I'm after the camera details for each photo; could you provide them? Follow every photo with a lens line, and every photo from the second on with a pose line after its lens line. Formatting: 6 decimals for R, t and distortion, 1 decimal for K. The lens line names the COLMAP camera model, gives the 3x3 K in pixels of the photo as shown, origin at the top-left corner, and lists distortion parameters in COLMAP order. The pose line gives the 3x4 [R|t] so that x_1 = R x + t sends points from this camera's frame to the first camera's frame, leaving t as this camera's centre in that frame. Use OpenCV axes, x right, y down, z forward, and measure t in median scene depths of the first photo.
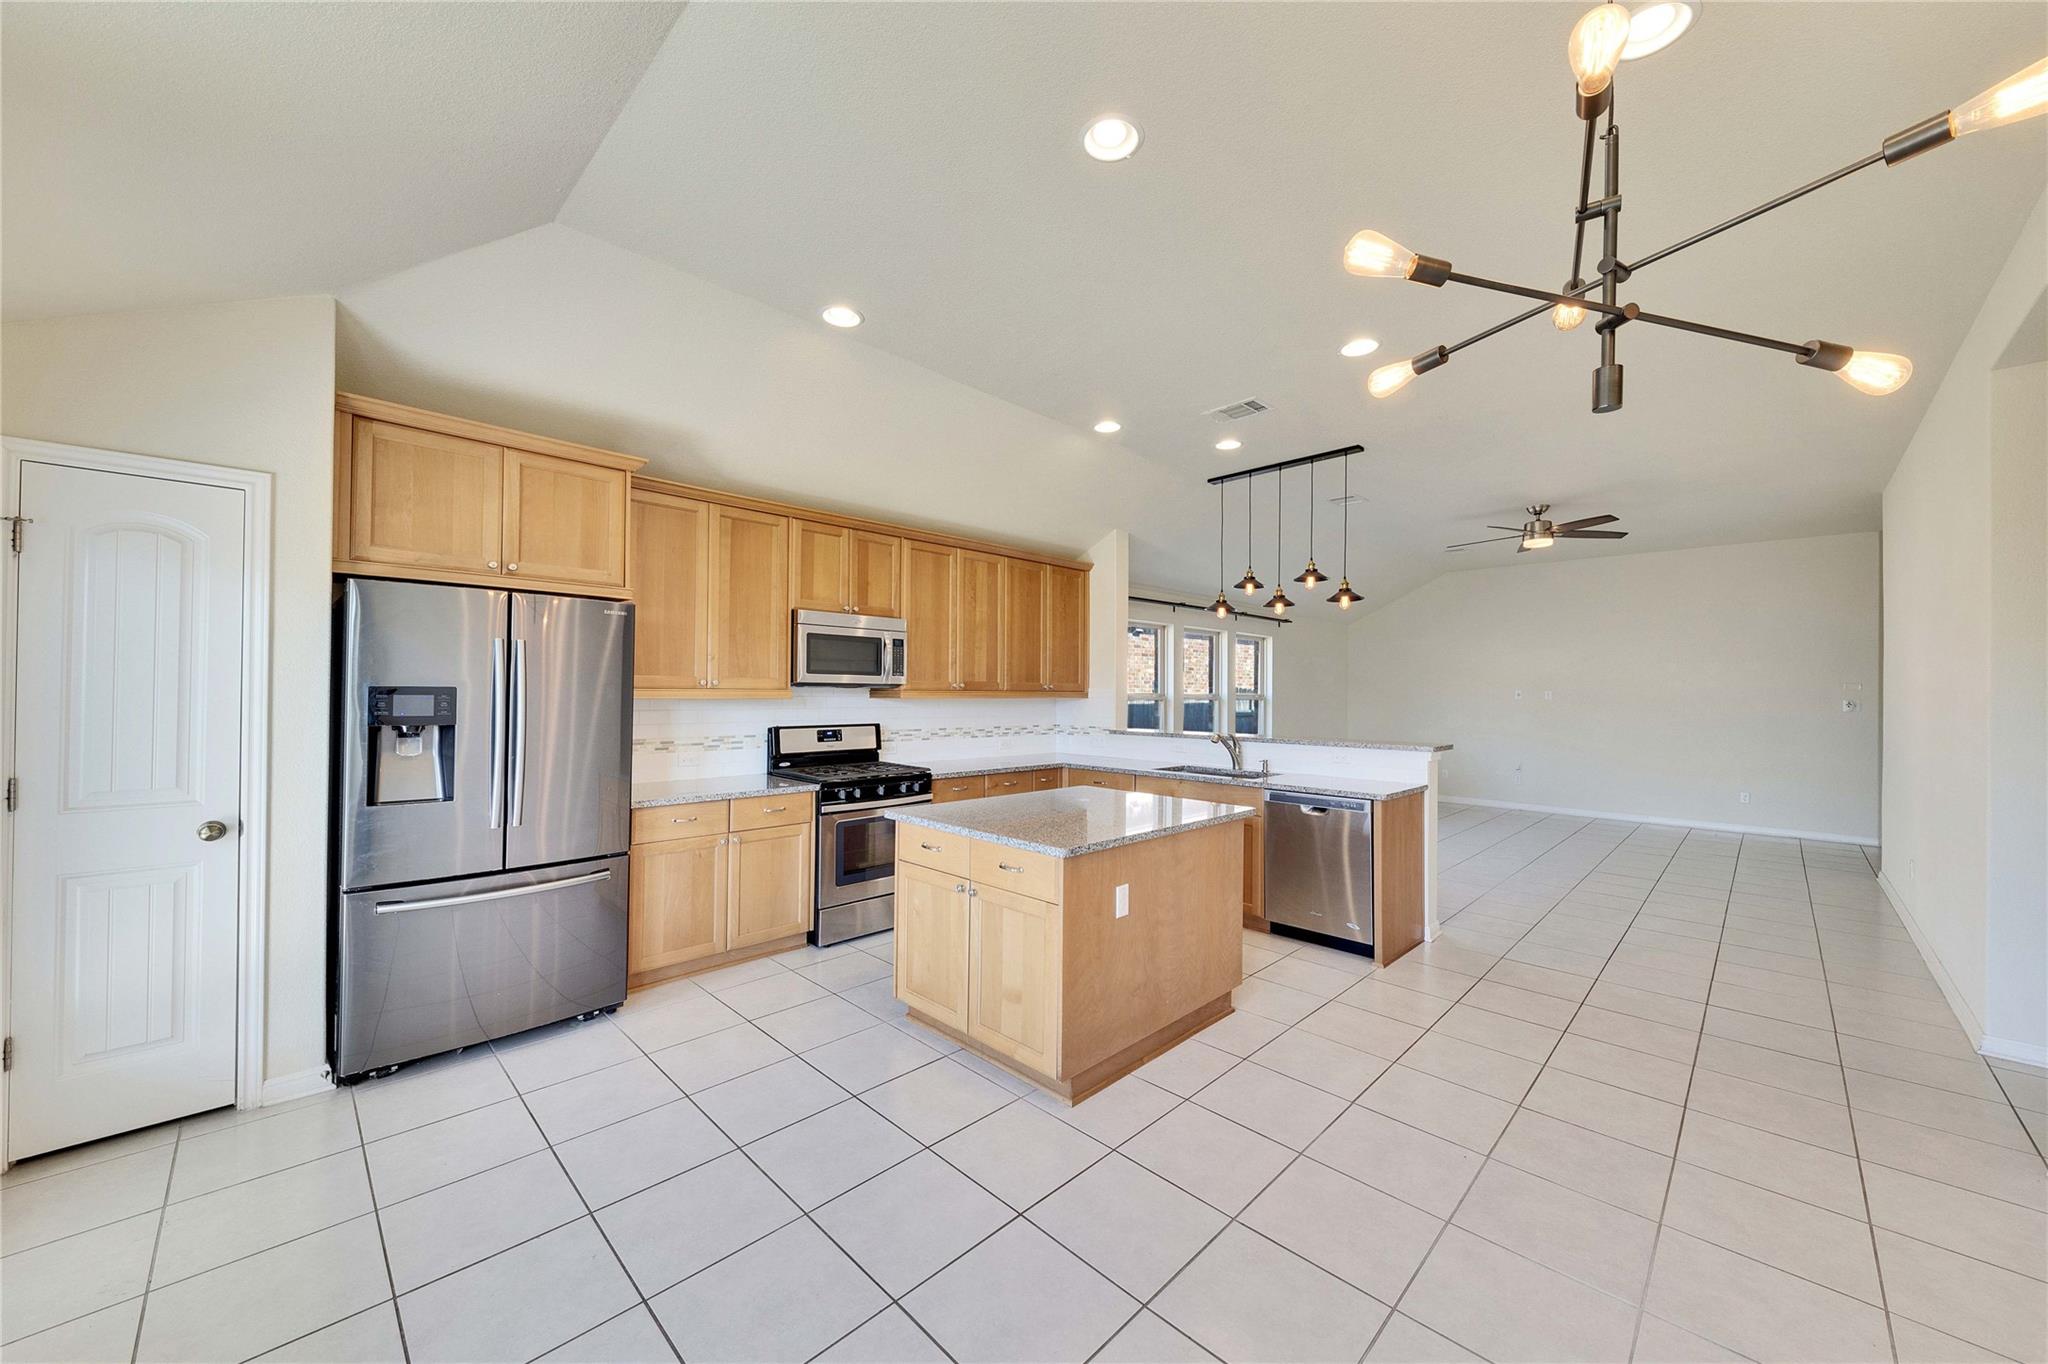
lens RADIAL K [[748.0, 0, 1023.6], [0, 748.0, 686.9], [0, 0, 1]] dist [-0.005313, 0.000012]
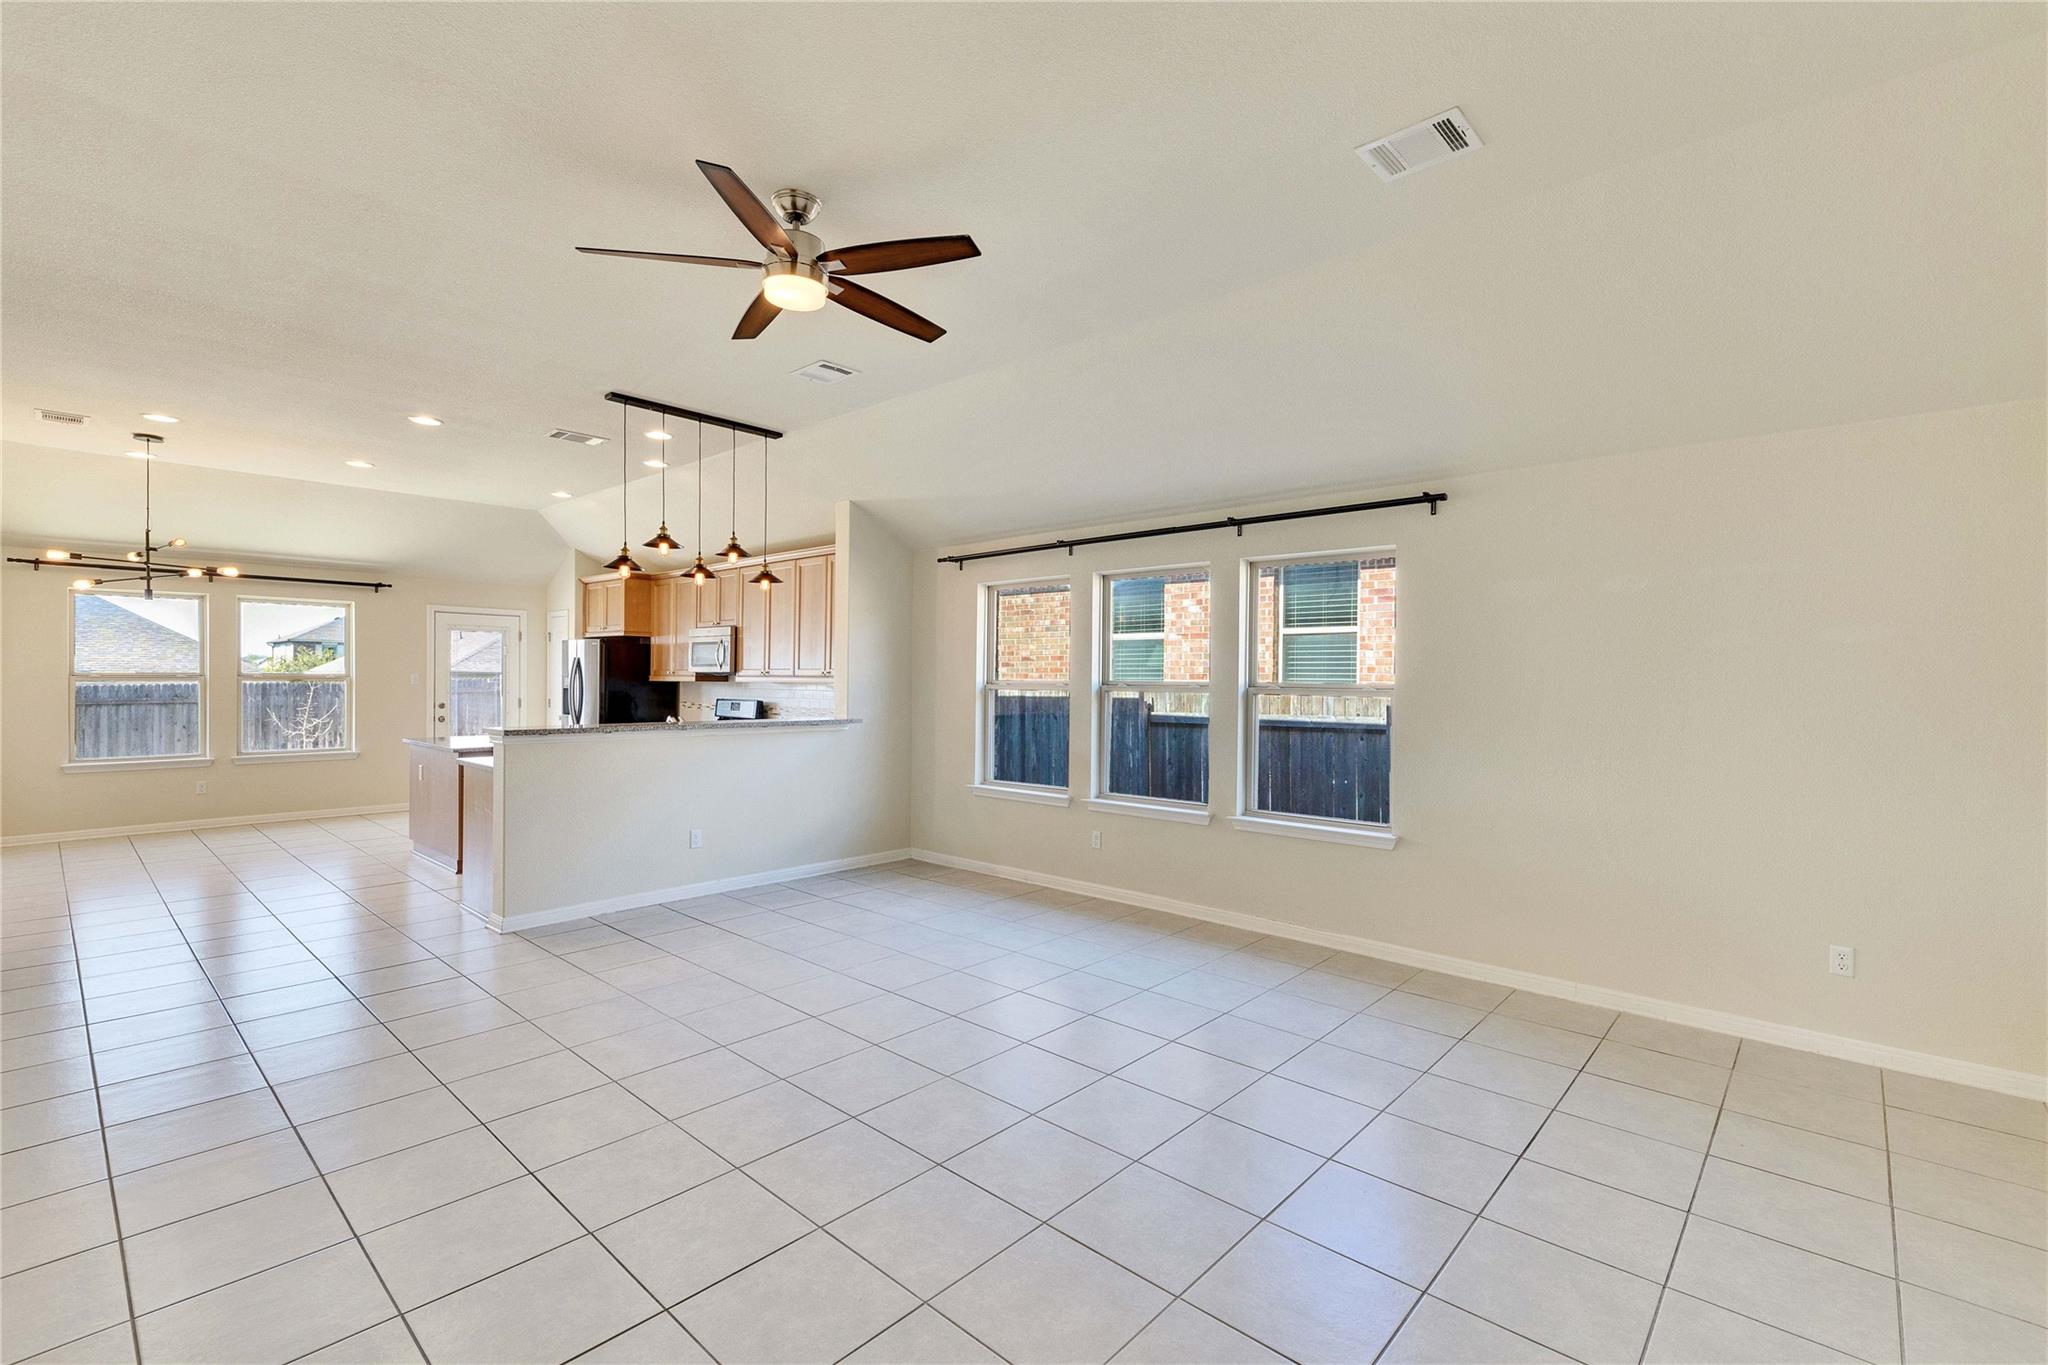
lens RADIAL K [[900.7, 0, 1024.1], [0, 900.7, 684.3], [0, 0, 1]] dist [-0.003620, -0.000987]
pose [[0.040377, -0.001895, -0.999183, 1.704043], [-0.002915, 0.999994, -0.002015, 0.023009], [0.999180, 0.002994, 0.040371, 1.618409]]
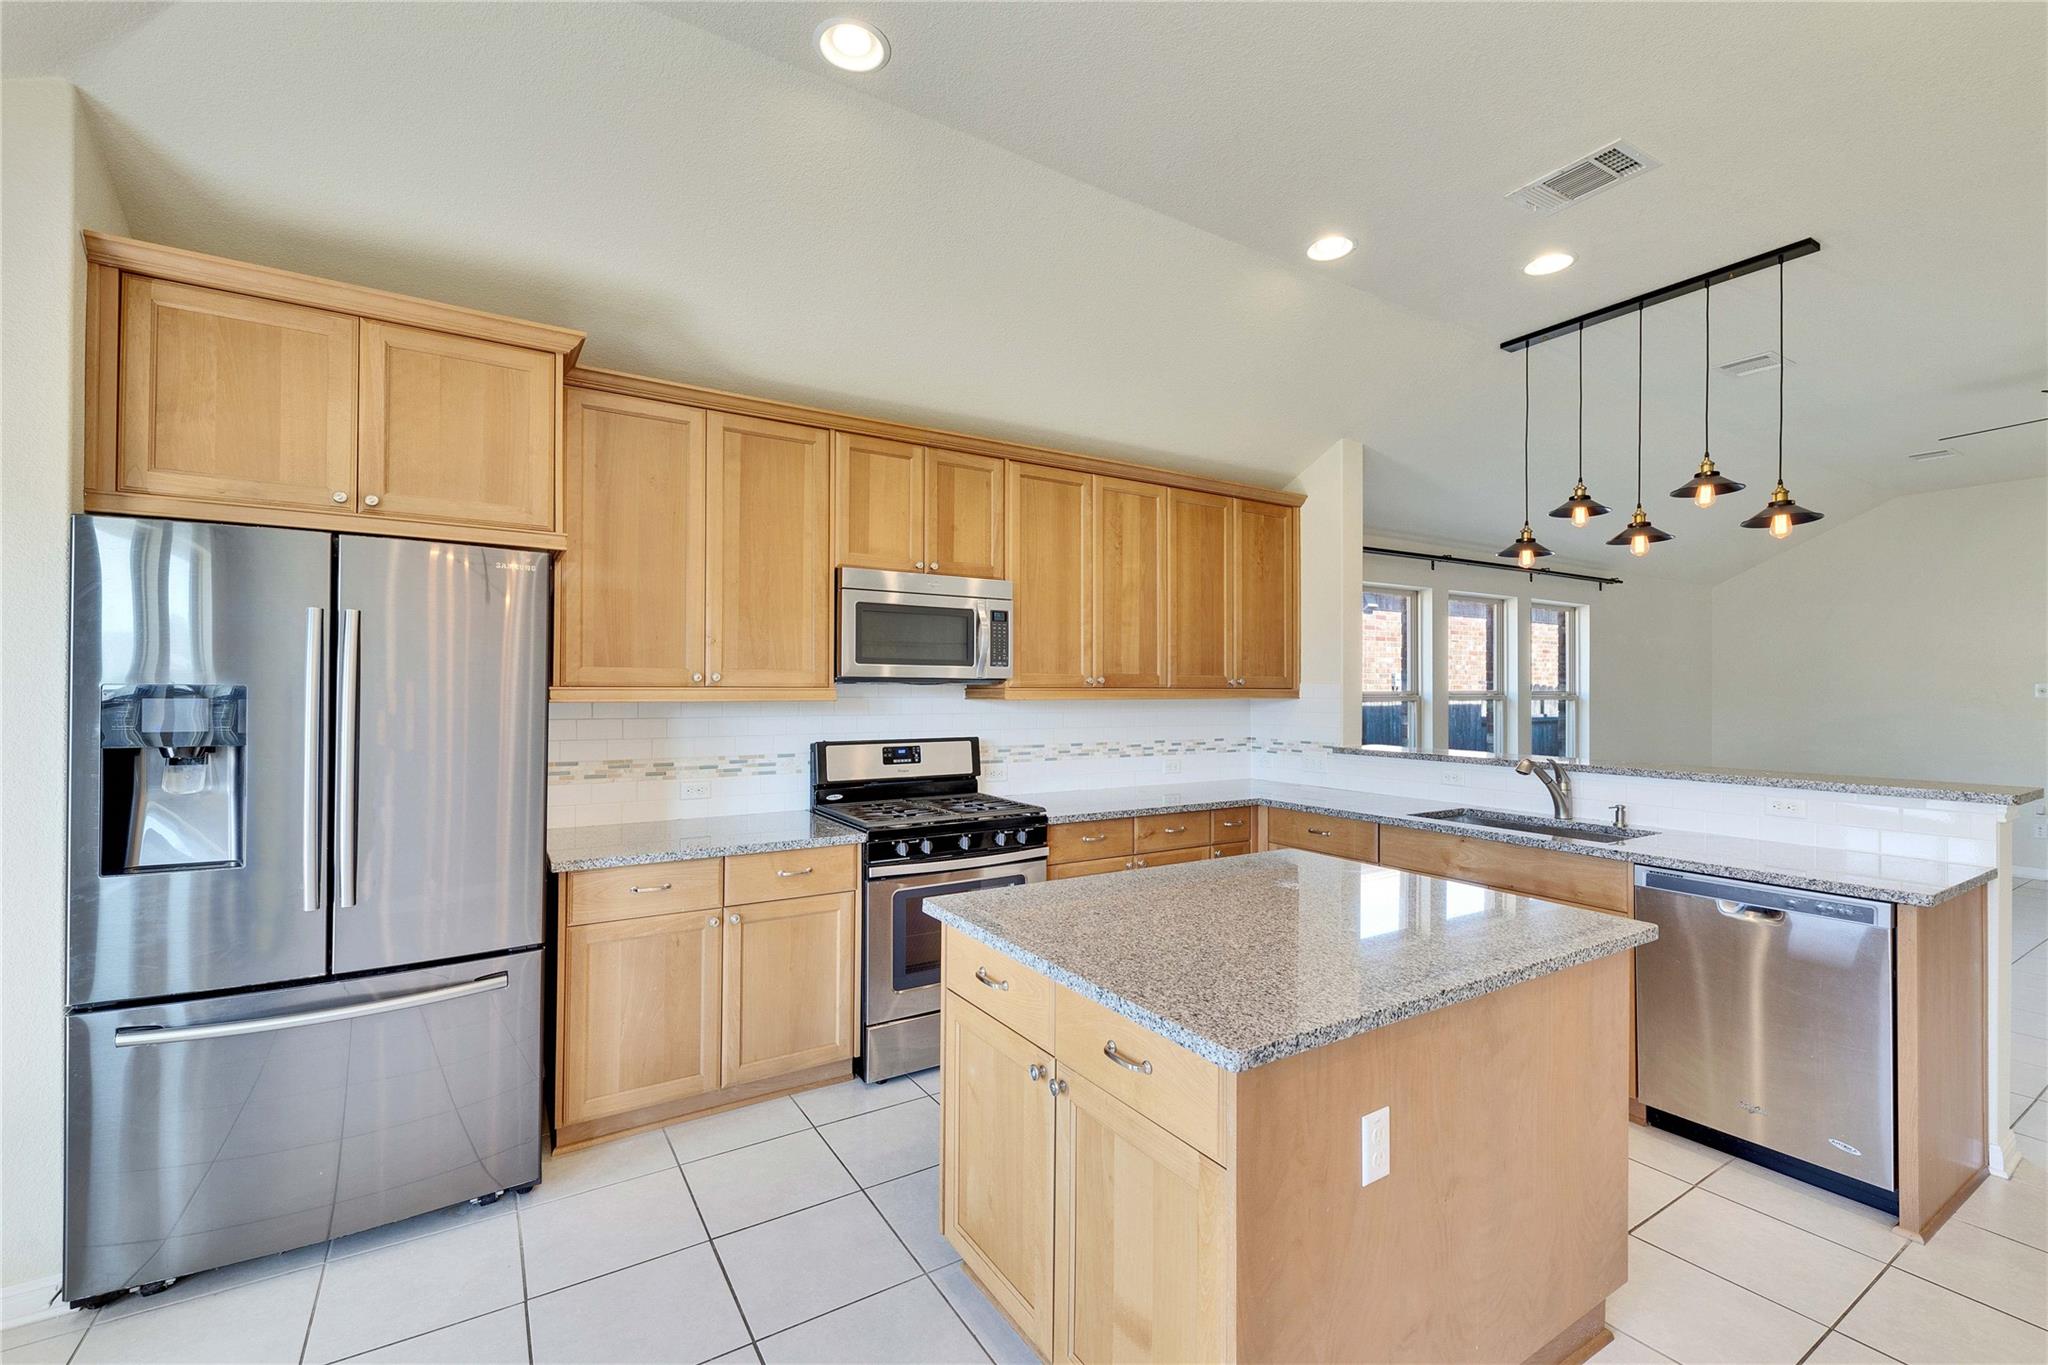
lens RADIAL K [[869.5, 0, 1024.5], [0, 869.5, 685.0], [0, 0, 1]] dist [0.009407, -0.003797]
pose [[0.975315, -0.005445, -0.220752, 0.026195], [0.005644, 0.999984, 0.000271, 0.001952], [0.220747, -0.001510, 0.975330, 0.270916]]
